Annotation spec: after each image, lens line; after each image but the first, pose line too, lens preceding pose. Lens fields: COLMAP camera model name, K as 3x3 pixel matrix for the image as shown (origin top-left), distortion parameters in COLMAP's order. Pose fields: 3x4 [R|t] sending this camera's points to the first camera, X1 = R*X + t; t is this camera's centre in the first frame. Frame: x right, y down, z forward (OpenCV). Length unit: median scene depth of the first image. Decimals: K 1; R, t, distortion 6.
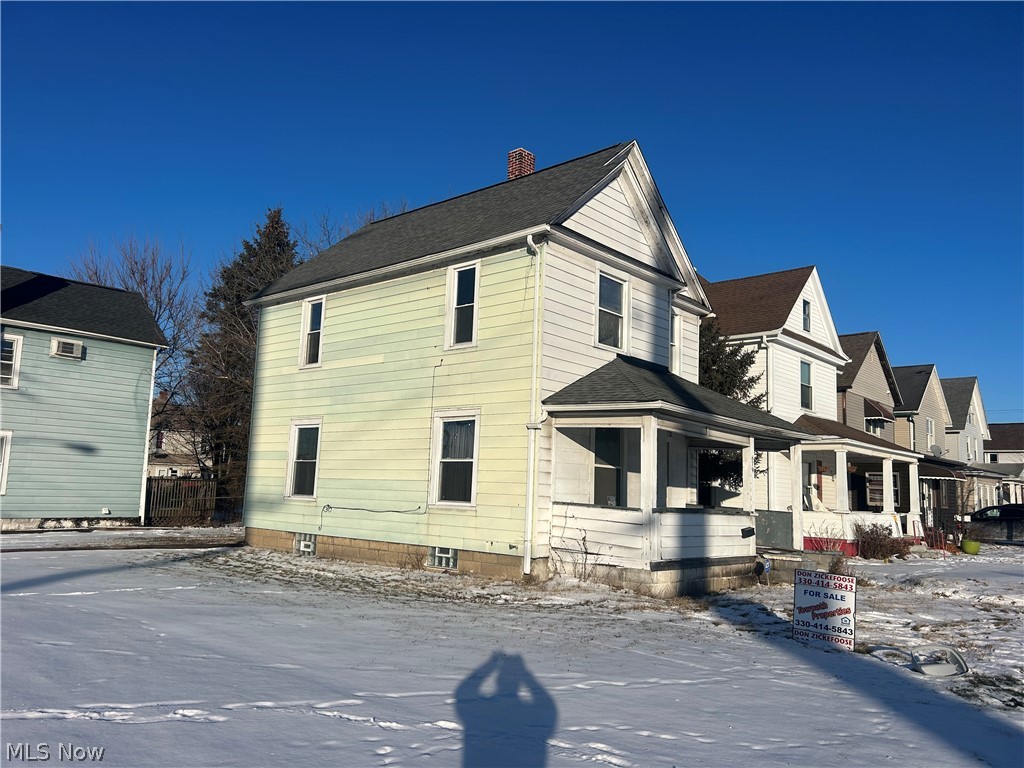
lens RADIAL K [[771.4, 0, 510.7], [0, 771.4, 379.4], [0, 0, 1]] dist [0.014305, -0.007816]
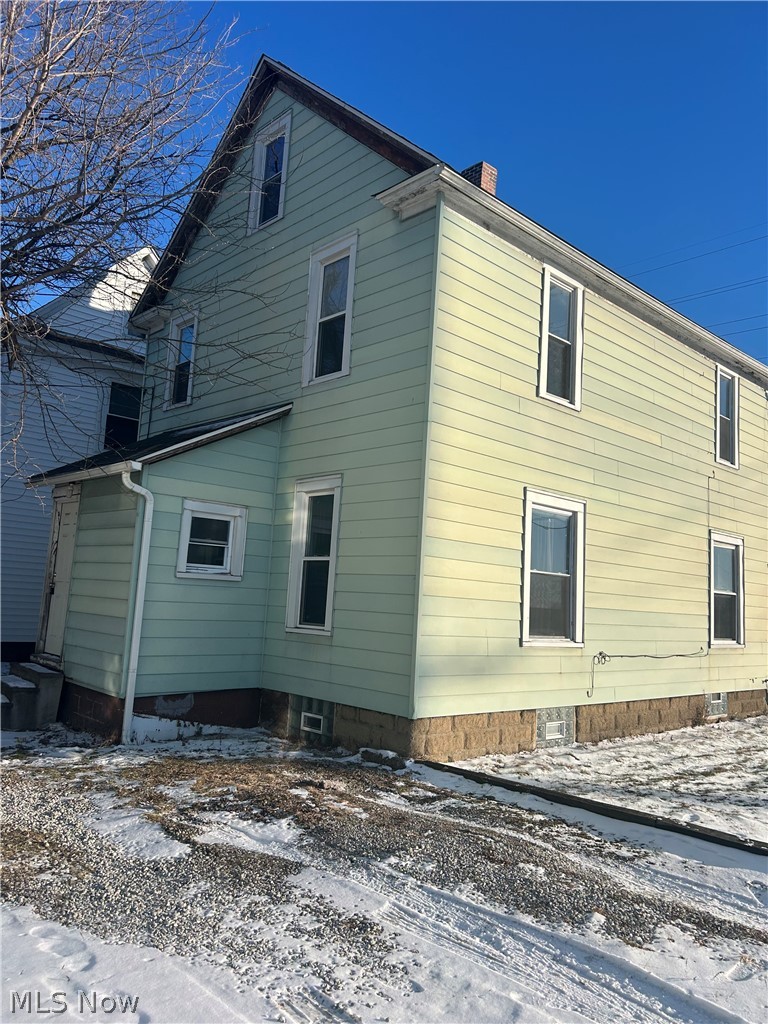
lens RADIAL K [[771.4, 0, 387.0], [0, 771.4, 514.0], [0, 0, 1]] dist [0.014305, -0.007816]
pose [[0.095574, 0.091308, 0.991226, -0.950055], [-0.187849, 0.979547, -0.072120, 0.145847], [-0.977537, -0.179308, 0.110772, 1.237502]]
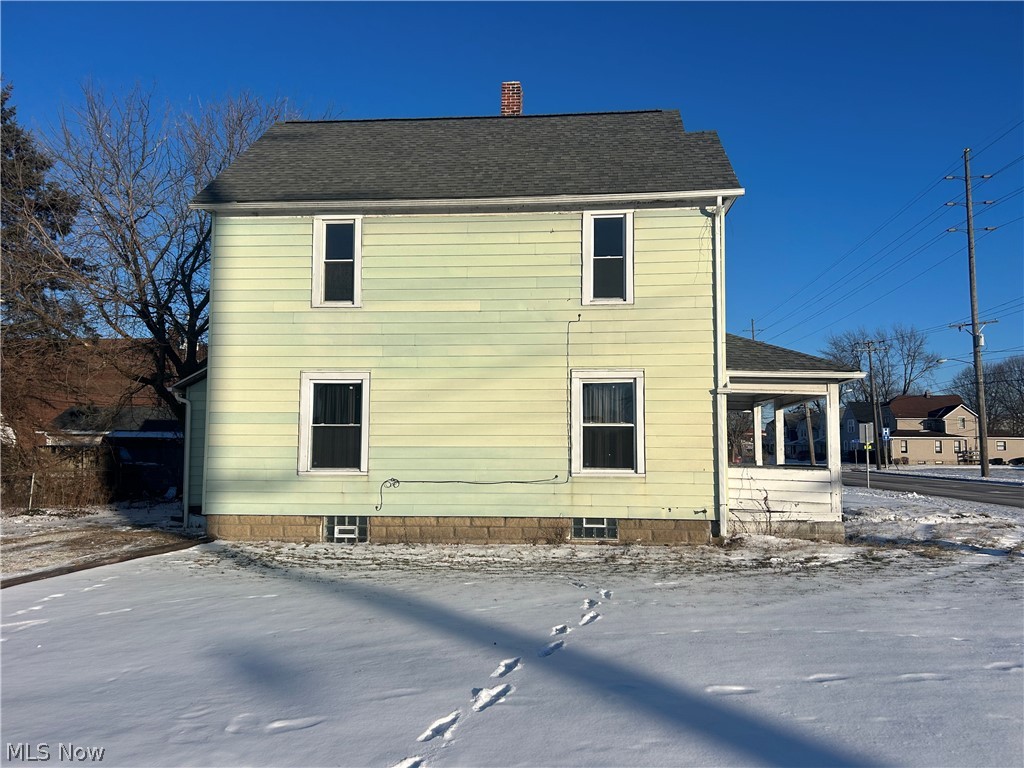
lens RADIAL K [[706.8, 0, 510.7], [0, 706.8, 387.3], [0, 0, 1]] dist [0.050426, -0.002492]
pose [[0.803867, 0.006275, 0.594777, -0.646691], [-0.059571, 0.995766, 0.070007, 0.006108], [-0.591819, -0.091708, 0.800837, 0.369166]]
